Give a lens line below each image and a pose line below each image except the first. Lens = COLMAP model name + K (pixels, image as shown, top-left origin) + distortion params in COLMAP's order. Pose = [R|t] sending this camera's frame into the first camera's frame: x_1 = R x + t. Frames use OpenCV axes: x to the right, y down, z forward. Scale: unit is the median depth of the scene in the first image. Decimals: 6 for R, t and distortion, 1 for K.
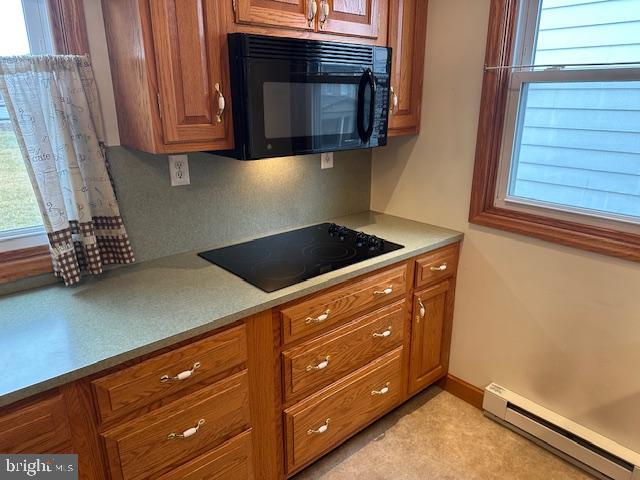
lens RADIAL K [[448.0, 0, 315.2], [0, 448.0, 242.6], [0, 0, 1]] dist [0.066824, -0.077168]
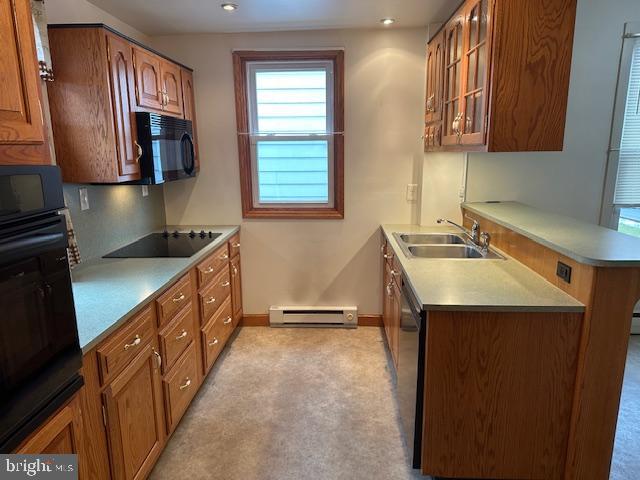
lens RADIAL K [[448.0, 0, 320.3], [0, 448.0, 245.1], [0, 0, 1]] dist [0.066824, -0.077168]
pose [[0.690086, -0.161299, 0.705524, -0.837989], [0.235341, 0.971880, -0.007997, 0.170239], [-0.684395, 0.171557, 0.708641, -0.507005]]
